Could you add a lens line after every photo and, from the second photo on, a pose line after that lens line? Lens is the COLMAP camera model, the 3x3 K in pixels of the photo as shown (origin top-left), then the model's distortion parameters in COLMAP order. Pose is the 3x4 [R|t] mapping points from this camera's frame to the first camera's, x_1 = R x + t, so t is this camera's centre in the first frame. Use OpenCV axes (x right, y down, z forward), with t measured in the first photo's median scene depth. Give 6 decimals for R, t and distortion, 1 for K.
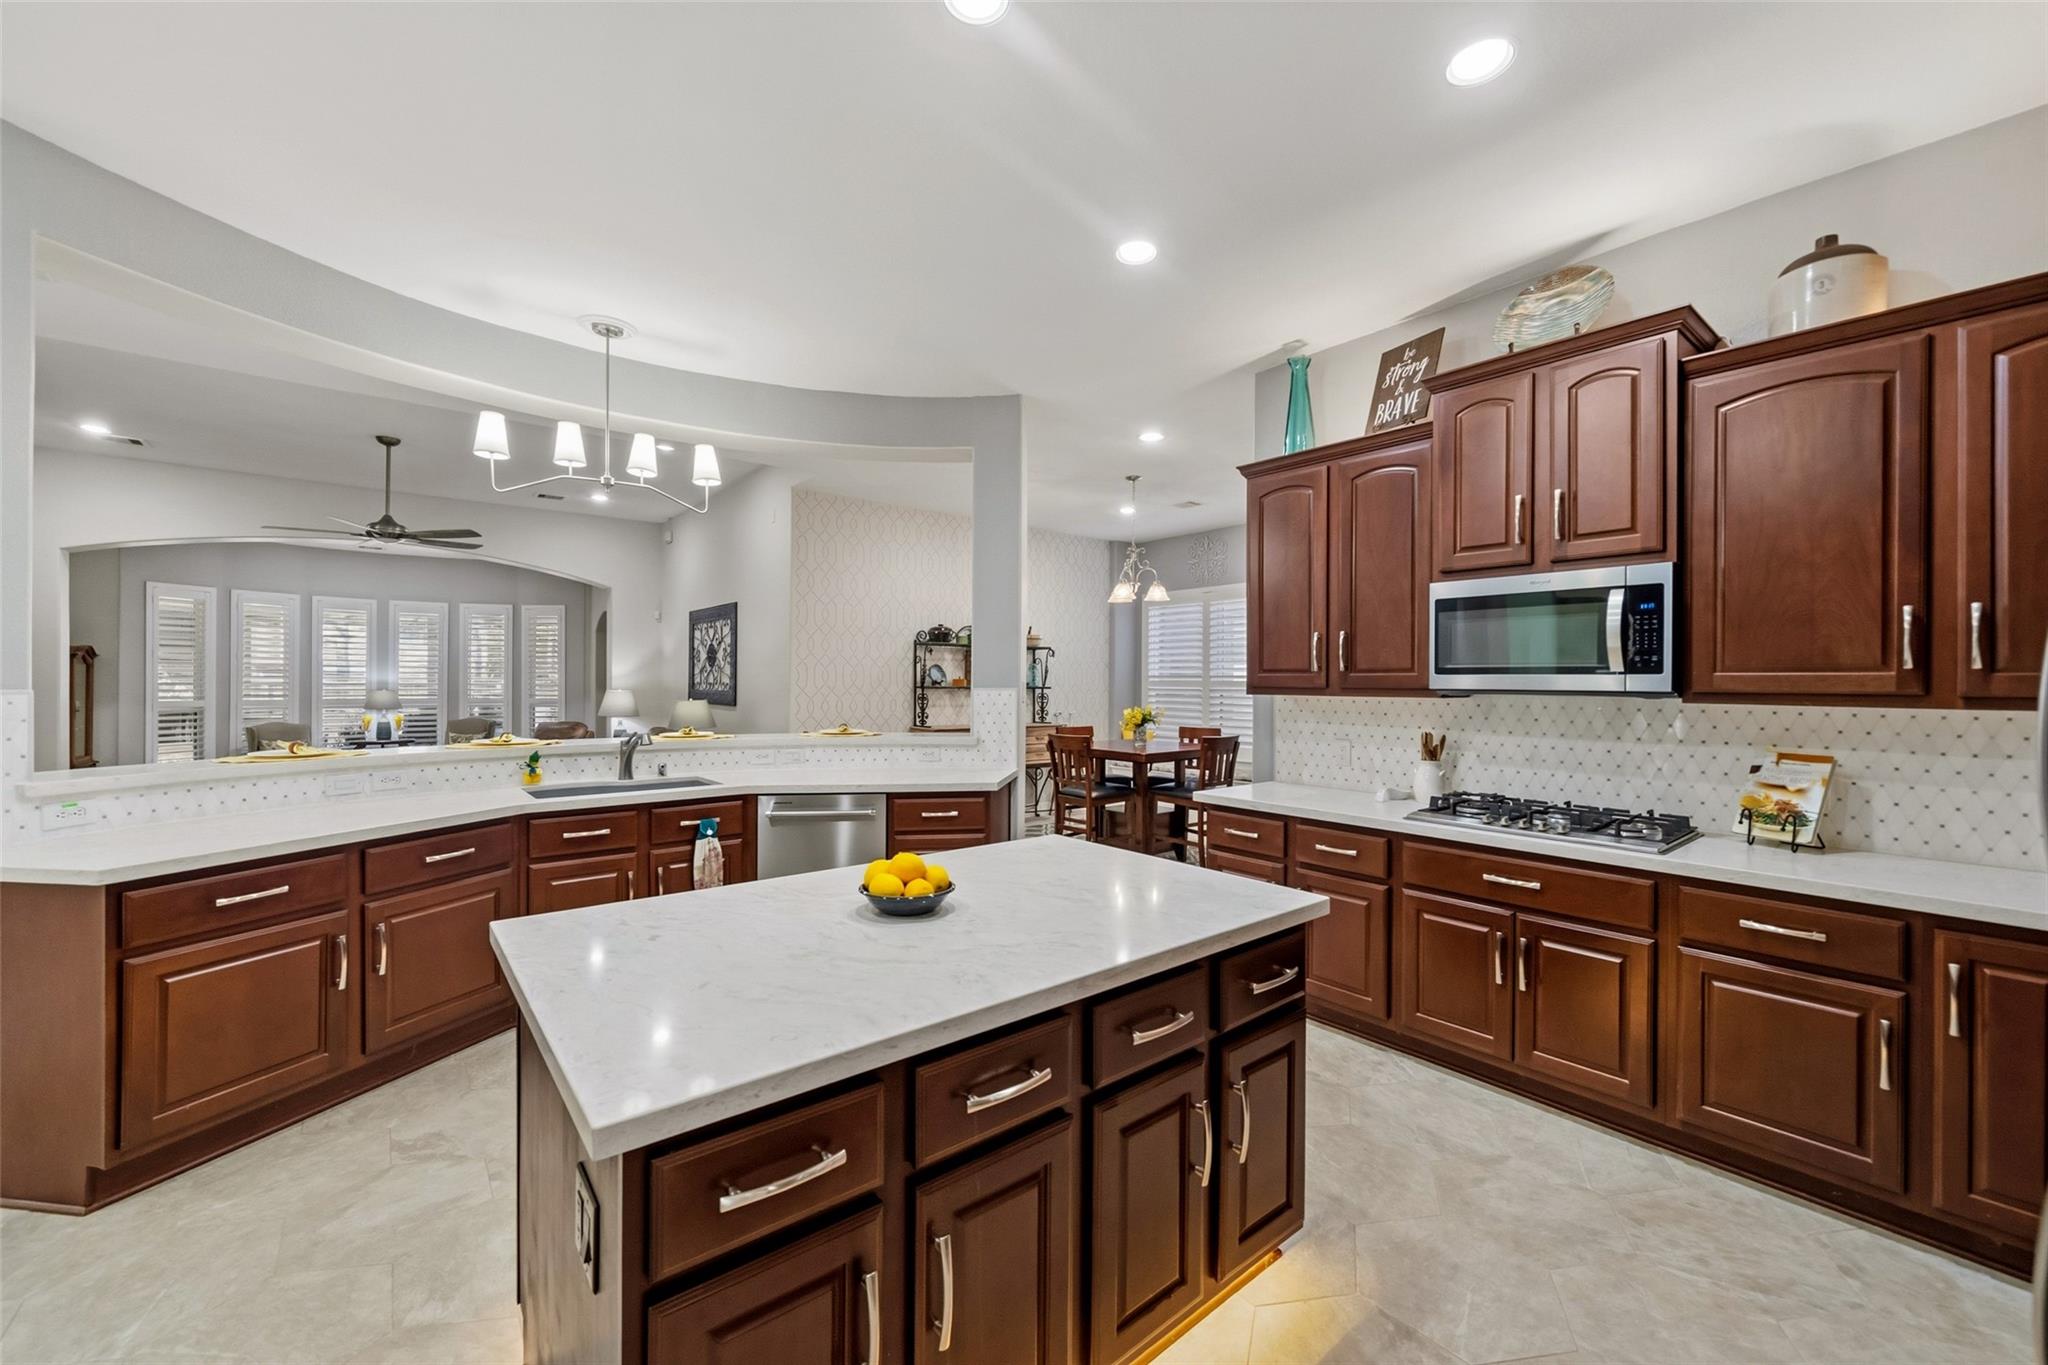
lens RADIAL K [[806.2, 0, 1028.8], [0, 806.2, 682.1], [0, 0, 1]] dist [-0.002637, -0.000054]
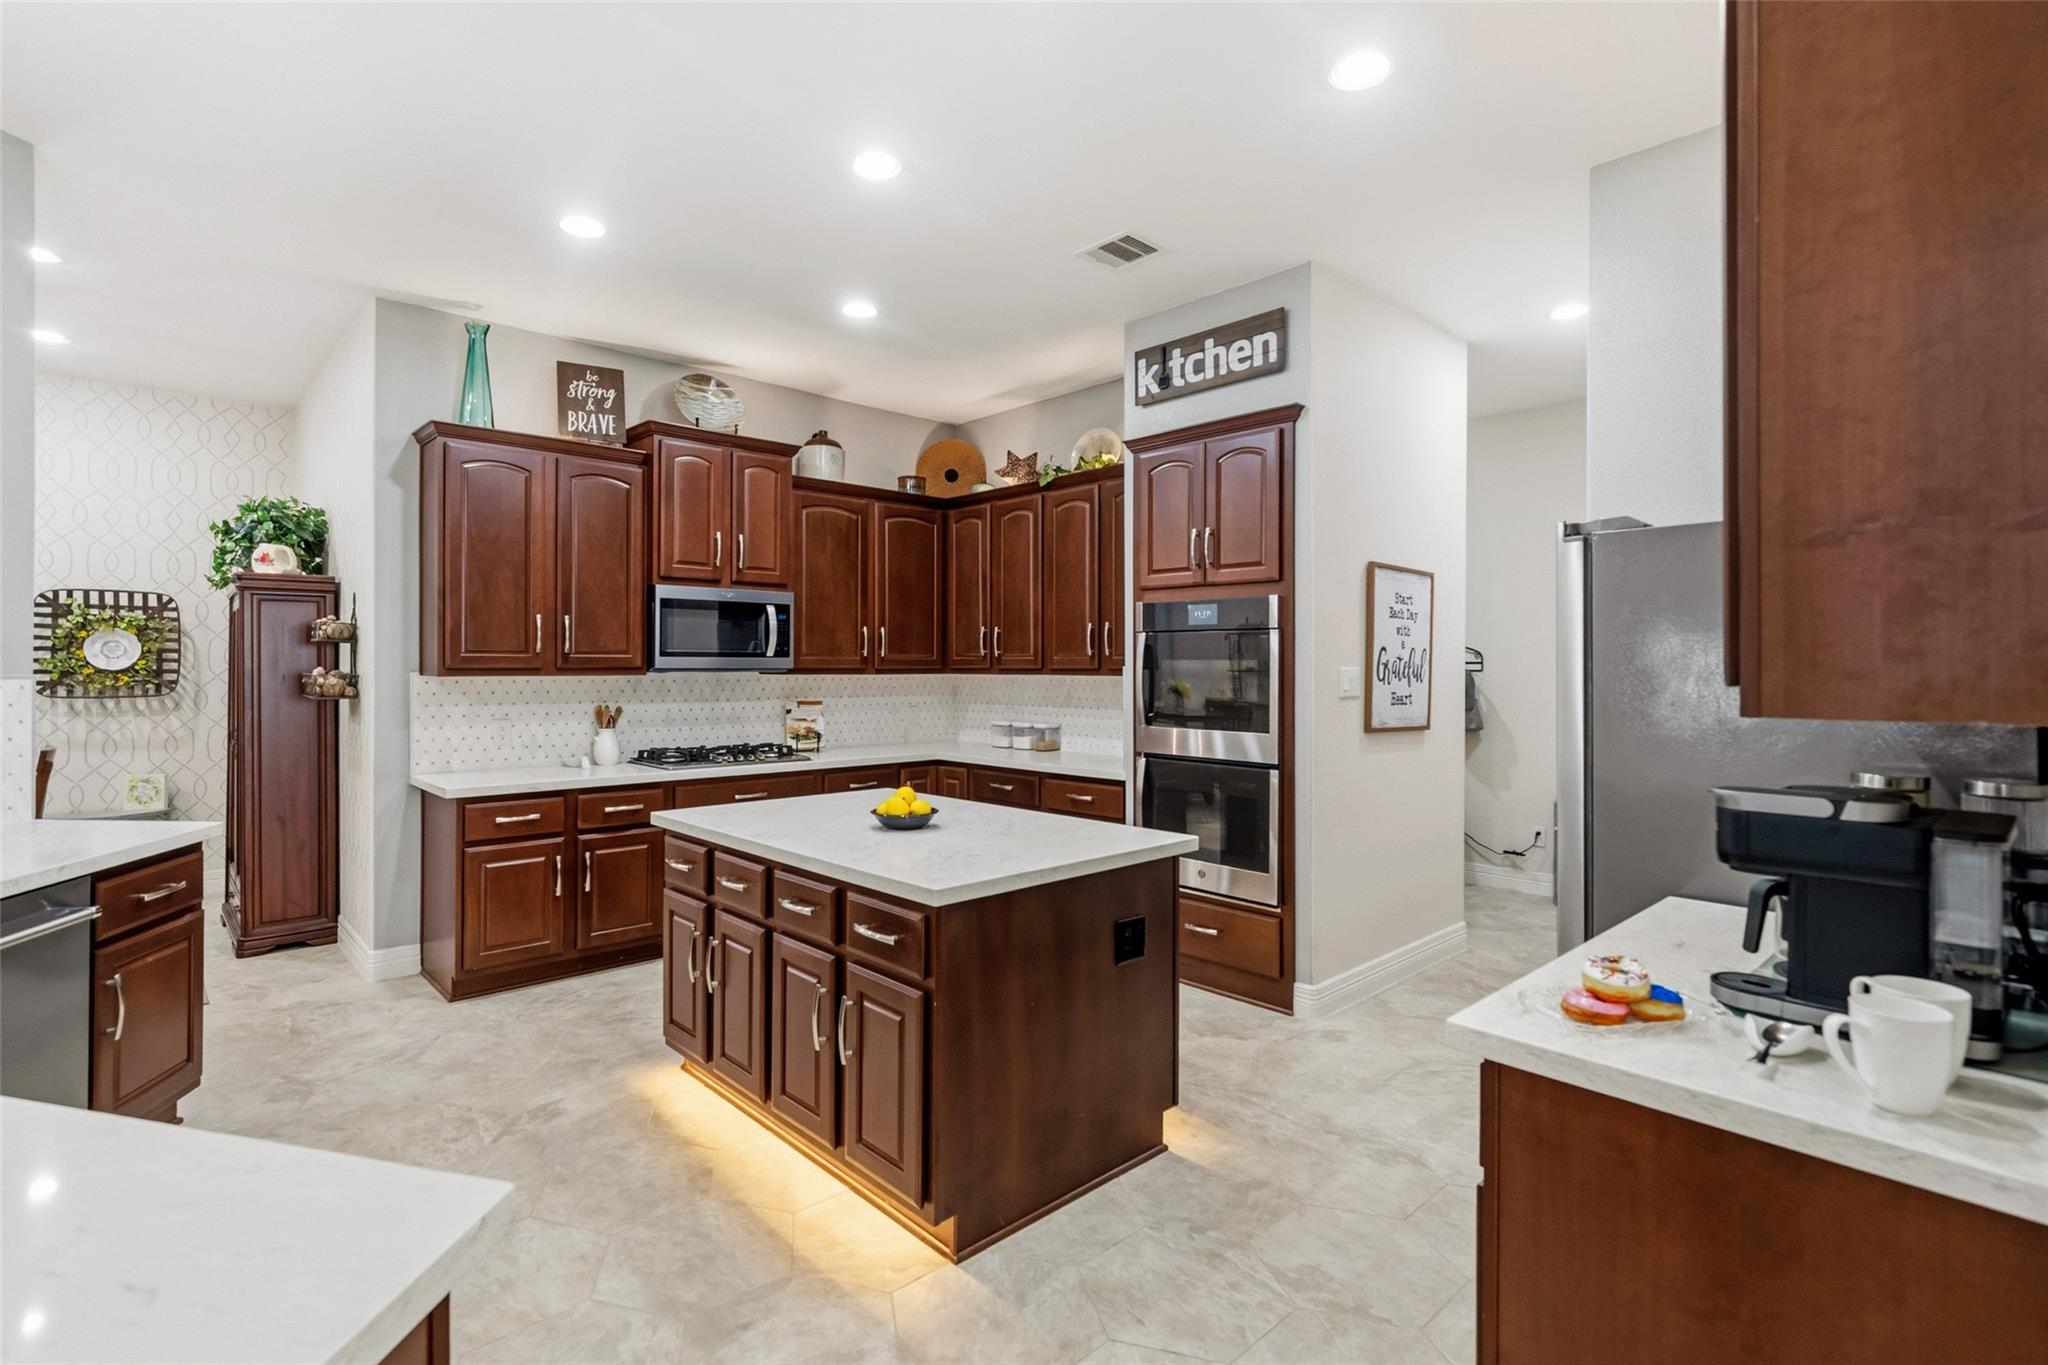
lens RADIAL K [[969.1, 0, 1034.6], [0, 969.1, 664.6], [0, 0, 1]] dist [-0.001944, 0.002130]
pose [[-0.074792, -0.005325, 0.997185, -0.879278], [-0.001021, 0.999986, 0.005263, -0.004675], [-0.997199, -0.000624, -0.074797, 0.432622]]
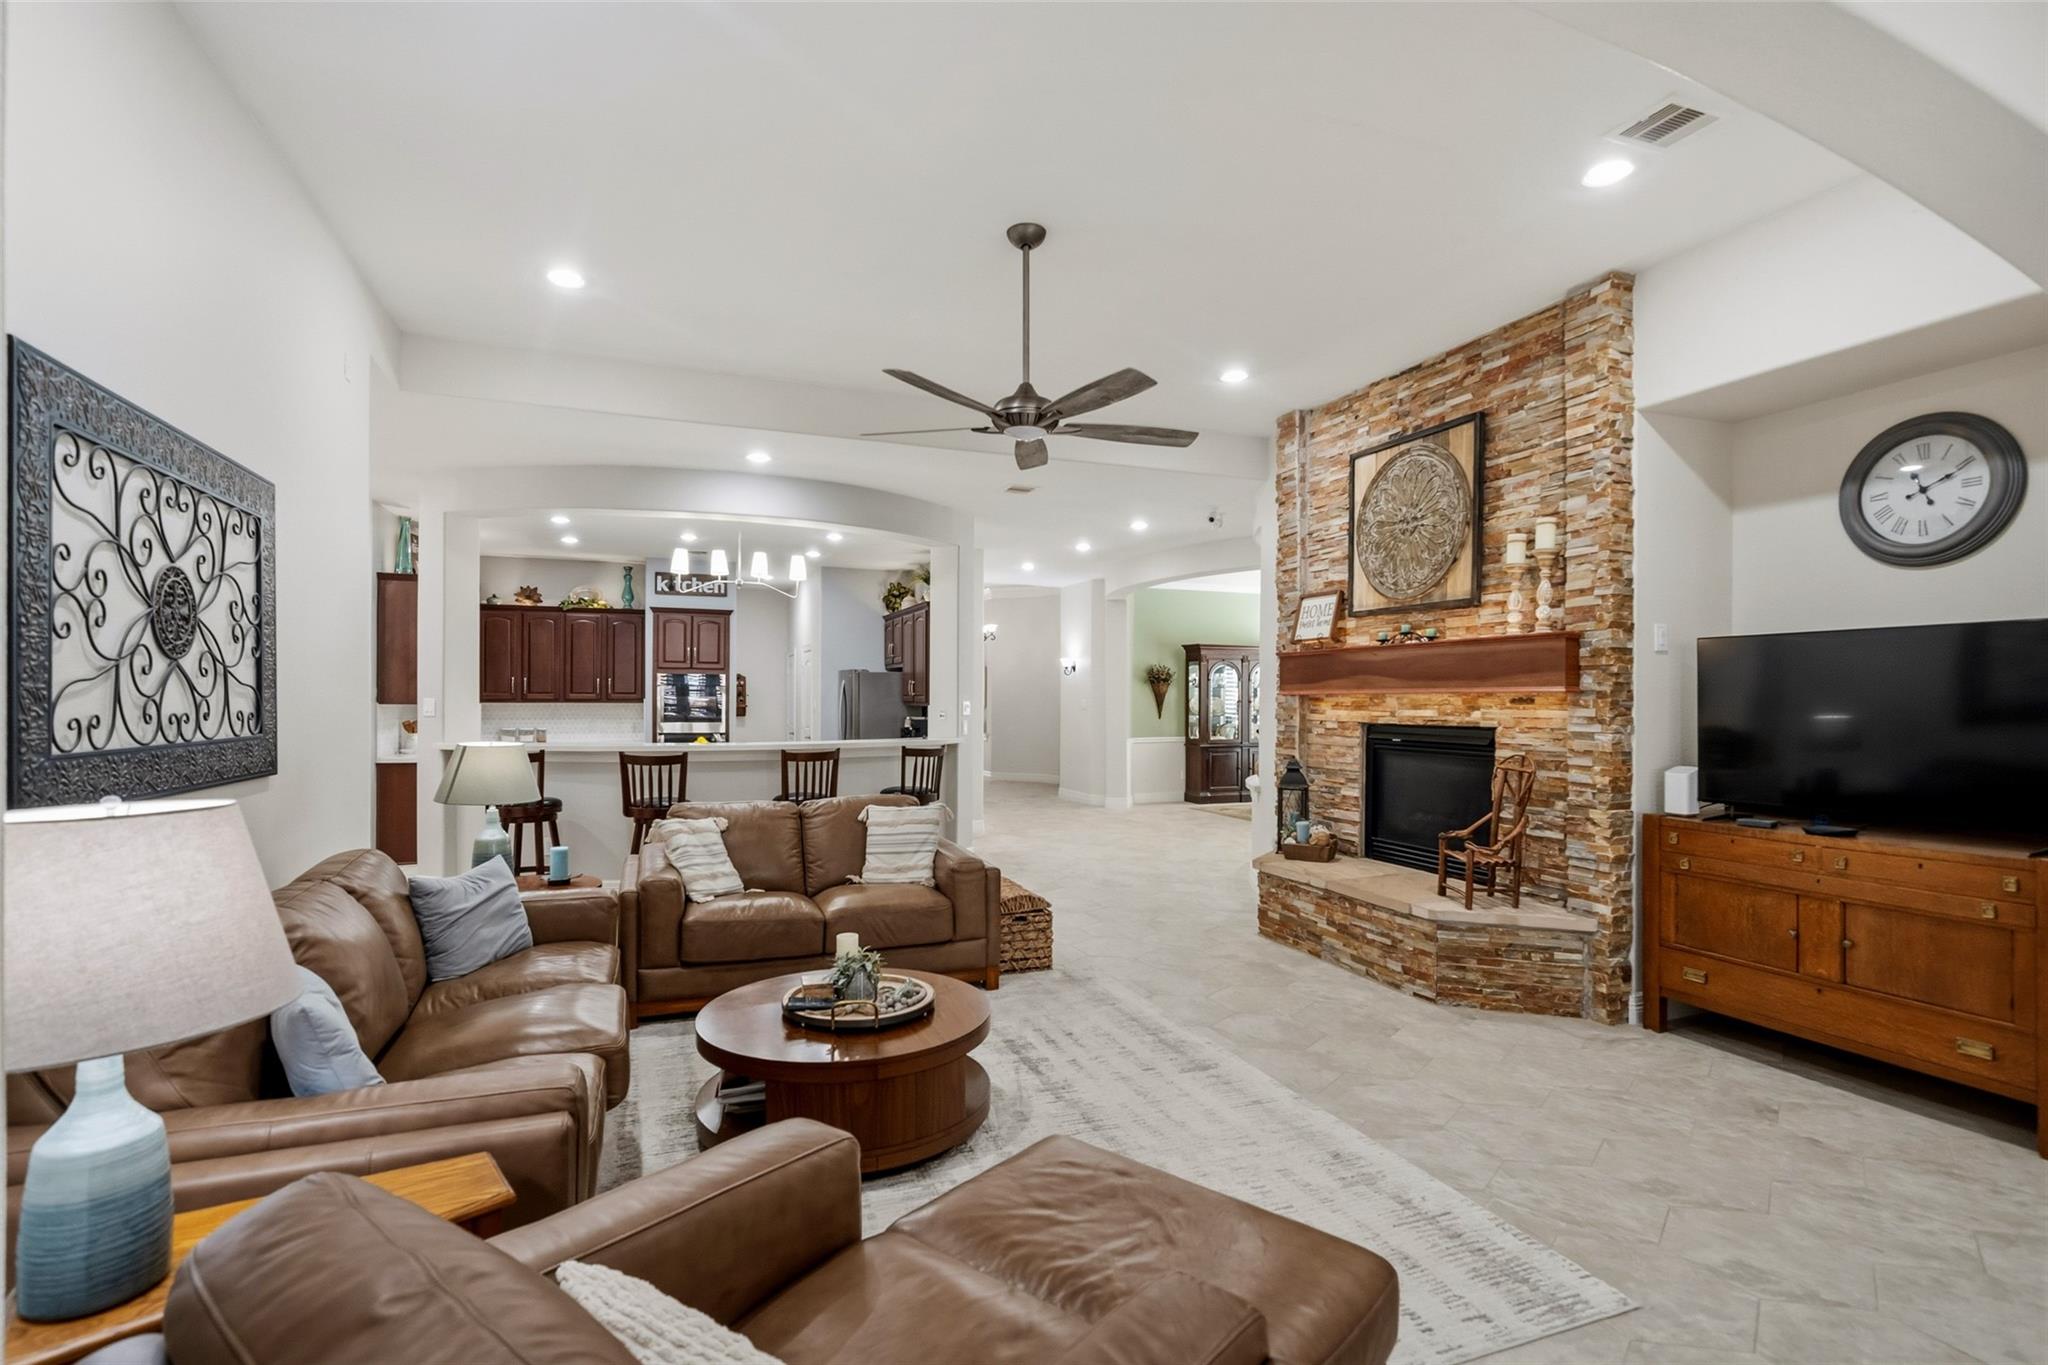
lens RADIAL K [[969.1, 0, 1018.9], [0, 969.1, 693.1], [0, 0, 1]] dist [-0.001944, 0.002130]
pose [[-0.951015, -0.009242, 0.309007, -1.661200], [-0.010409, 0.999944, -0.002128, -0.018970], [-0.308970, -0.005240, -0.951057, 2.676663]]
